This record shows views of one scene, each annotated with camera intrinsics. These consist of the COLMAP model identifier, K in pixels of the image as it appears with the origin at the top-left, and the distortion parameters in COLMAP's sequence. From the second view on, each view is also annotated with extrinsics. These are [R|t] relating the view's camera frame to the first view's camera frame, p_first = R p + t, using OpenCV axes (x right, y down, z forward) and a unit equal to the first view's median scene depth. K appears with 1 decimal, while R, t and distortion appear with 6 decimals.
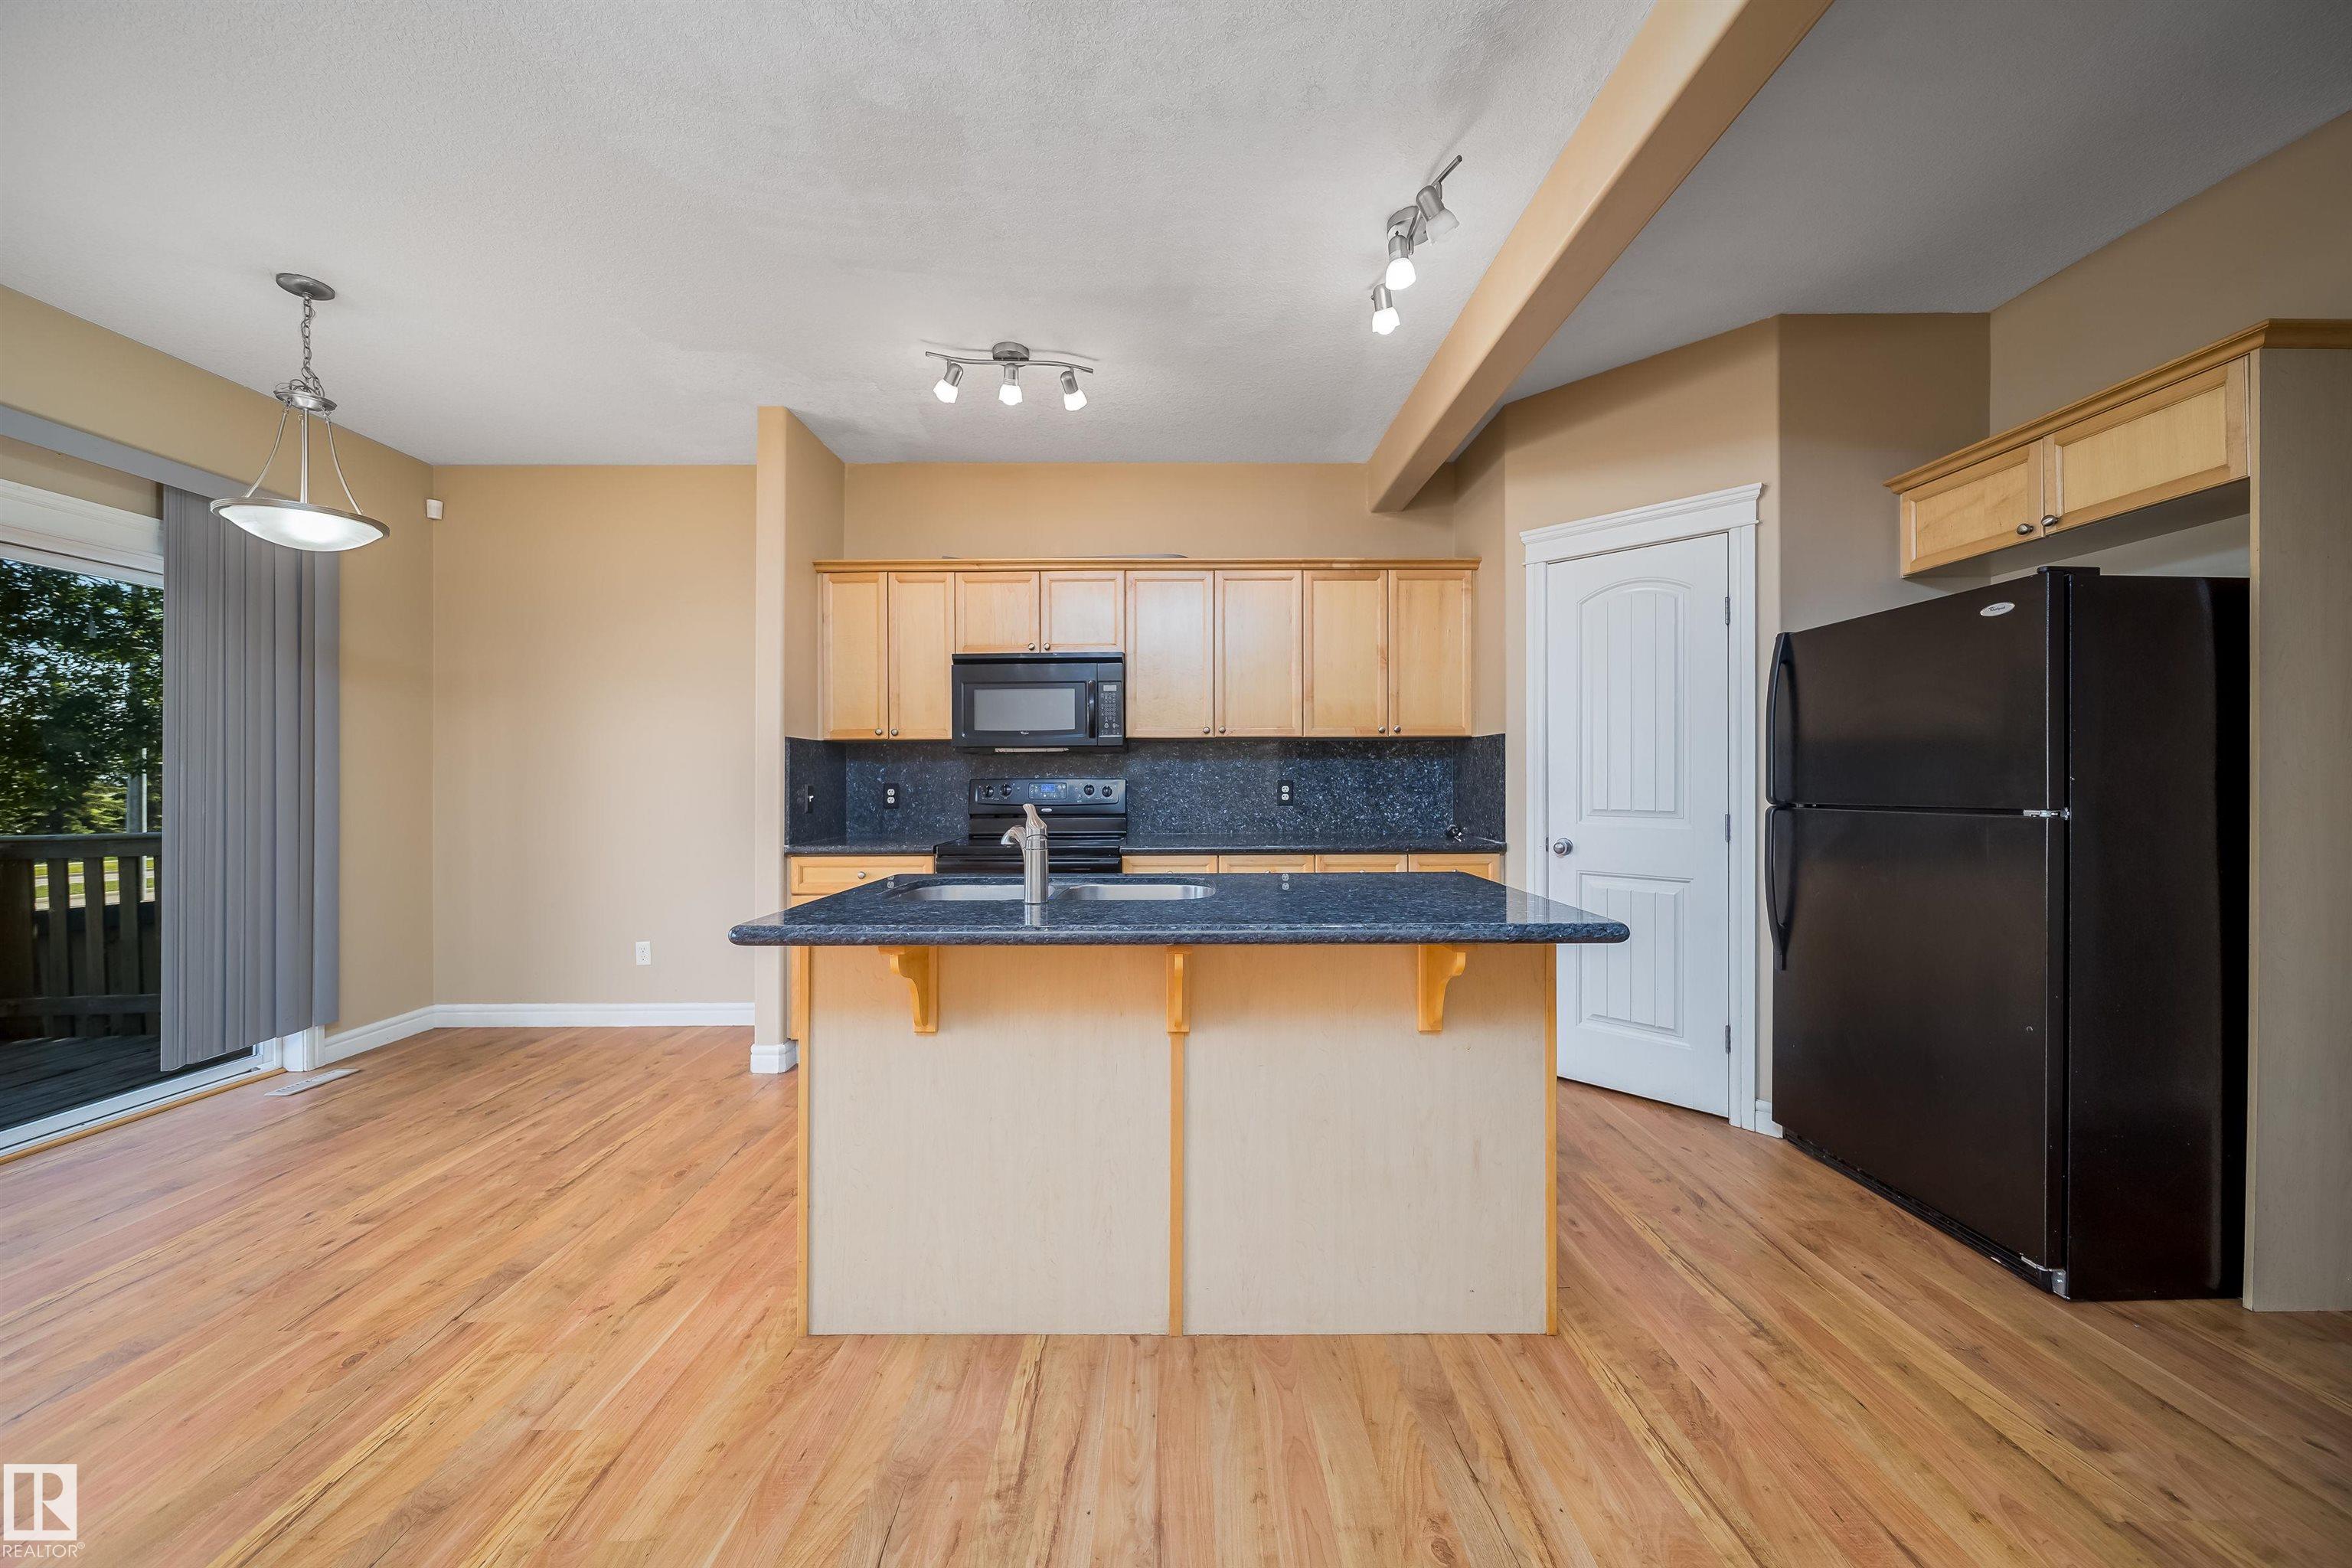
lens RADIAL K [[844.4, 0, 1179.2], [0, 844.4, 787.2], [0, 0, 1]] dist [0.000725, 0.000034]
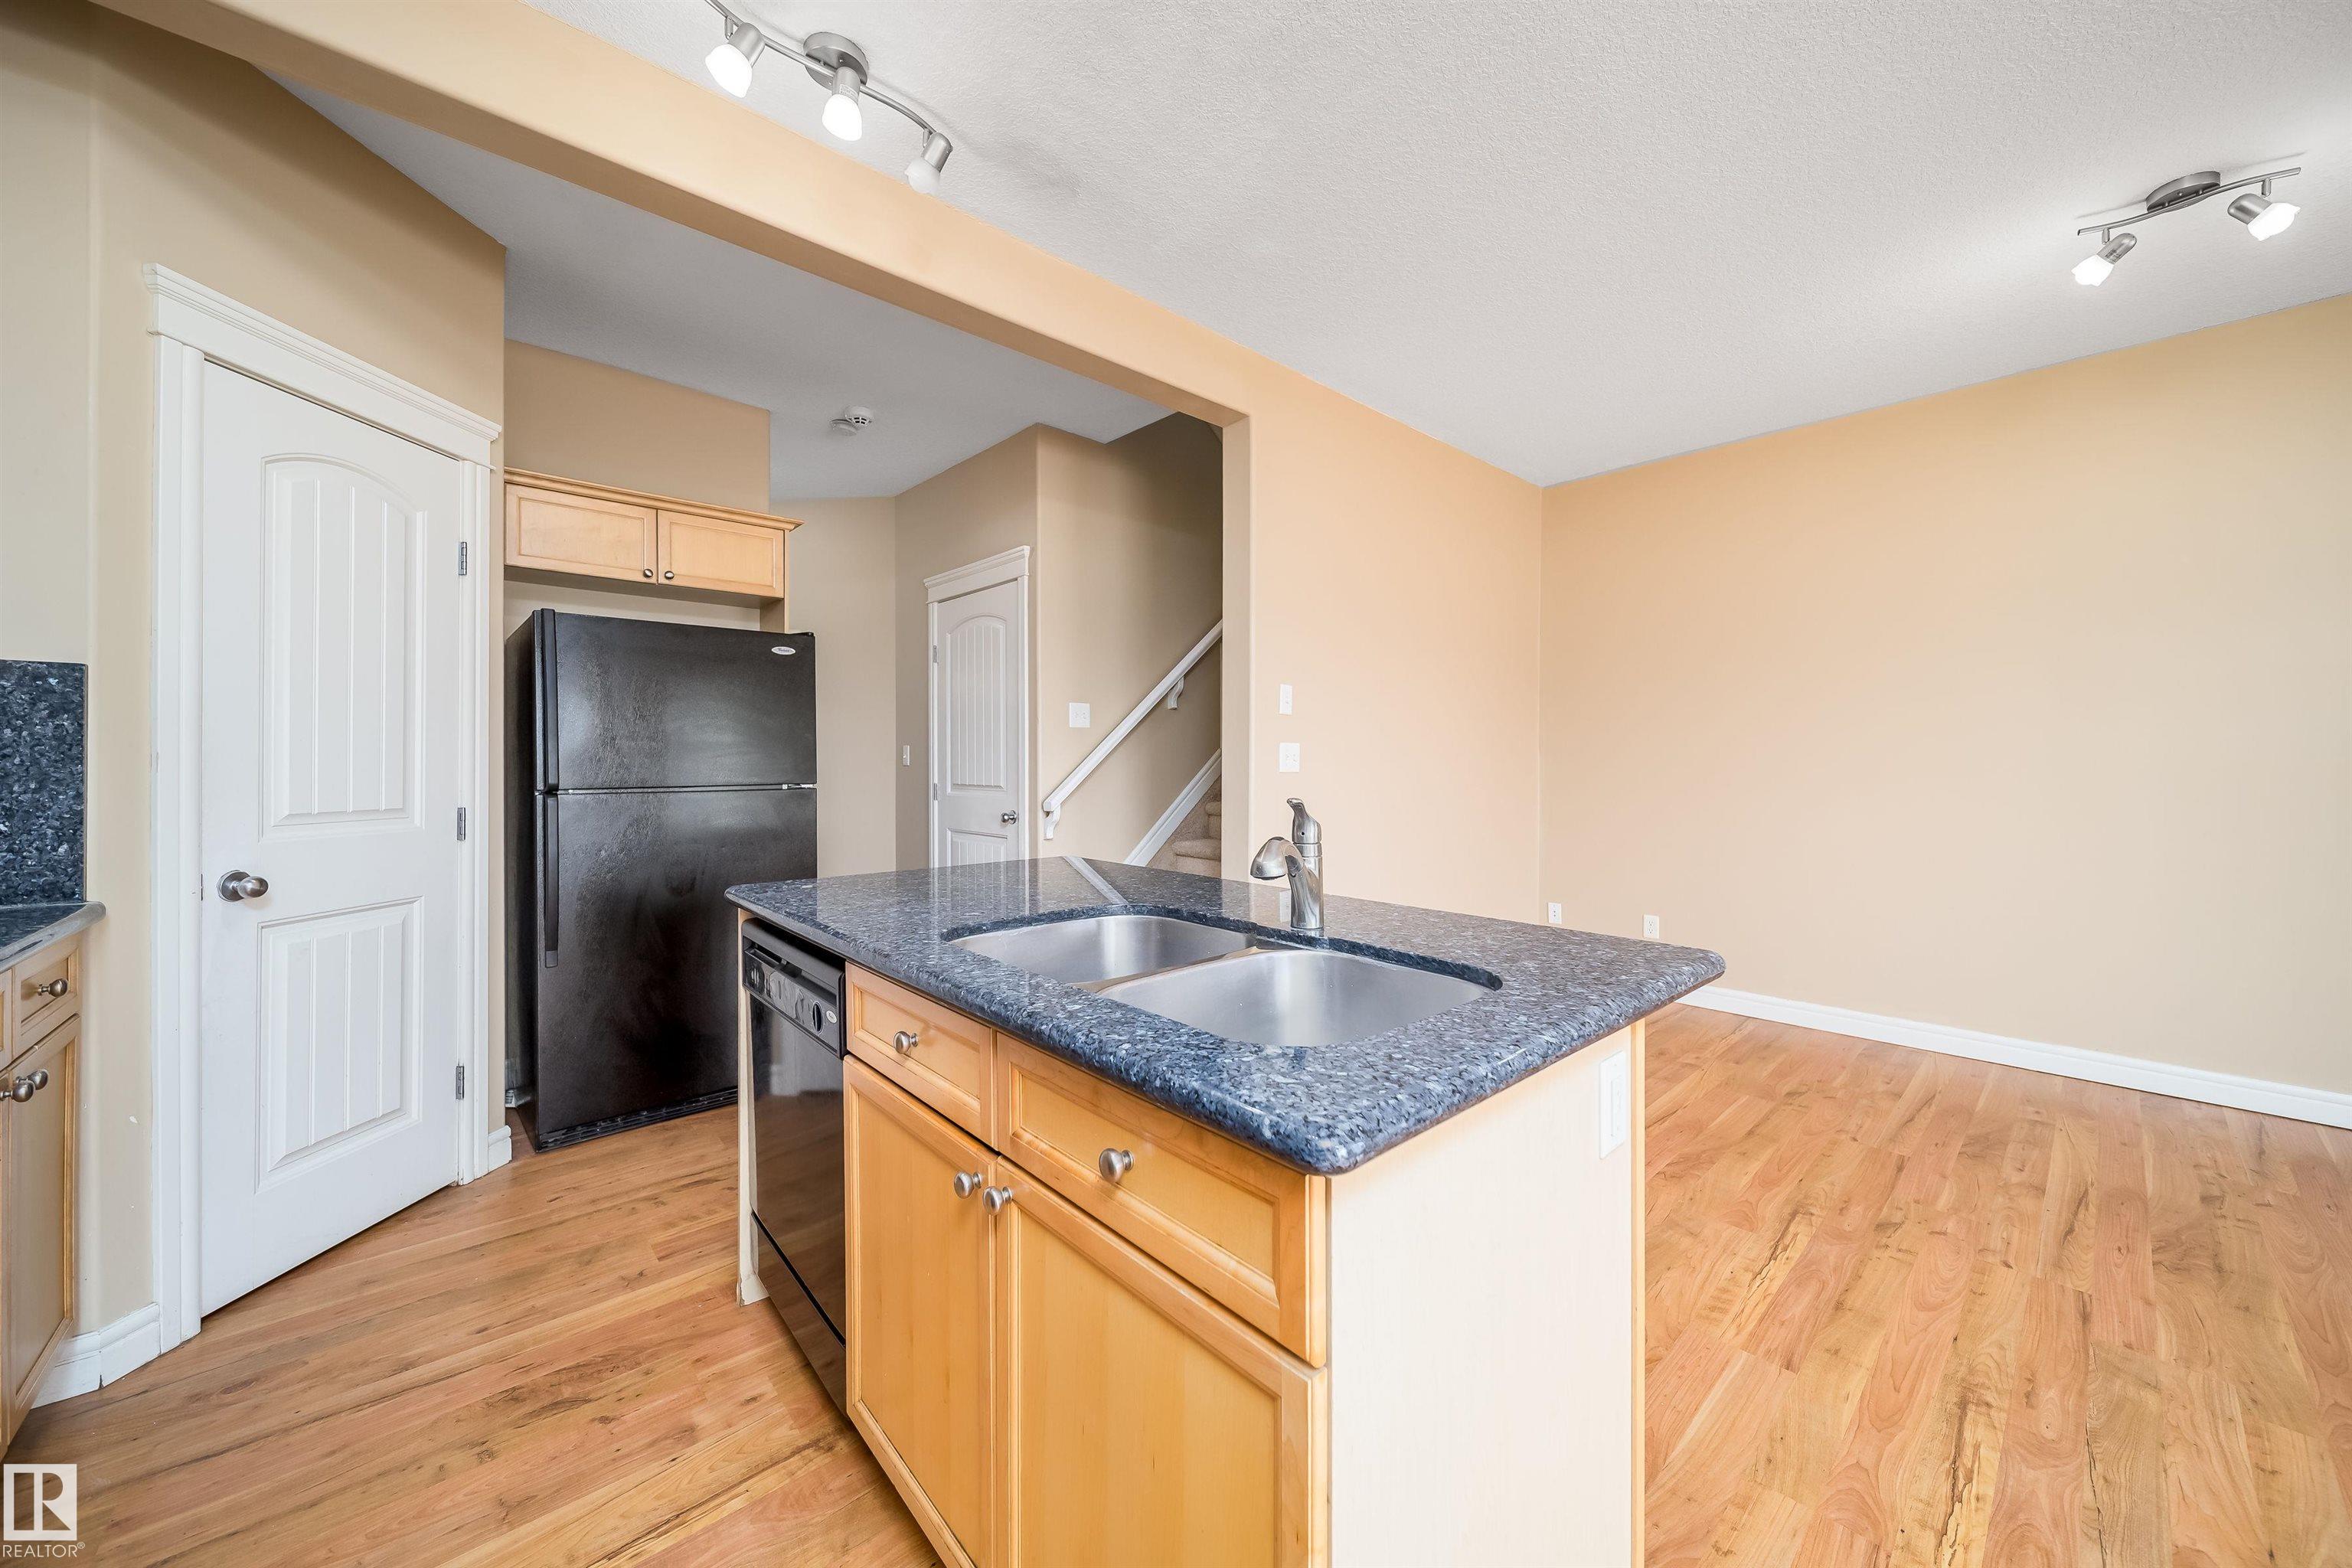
lens RADIAL K [[844.4, 0, 1179.2], [0, 844.4, 787.2], [0, 0, 1]] dist [0.000725, 0.000034]
pose [[-0.664664, -0.004443, 0.747130, -0.507187], [-0.003333, 0.999990, 0.002982, 0.001920], [-0.747135, -0.000508, -0.664672, 1.178431]]
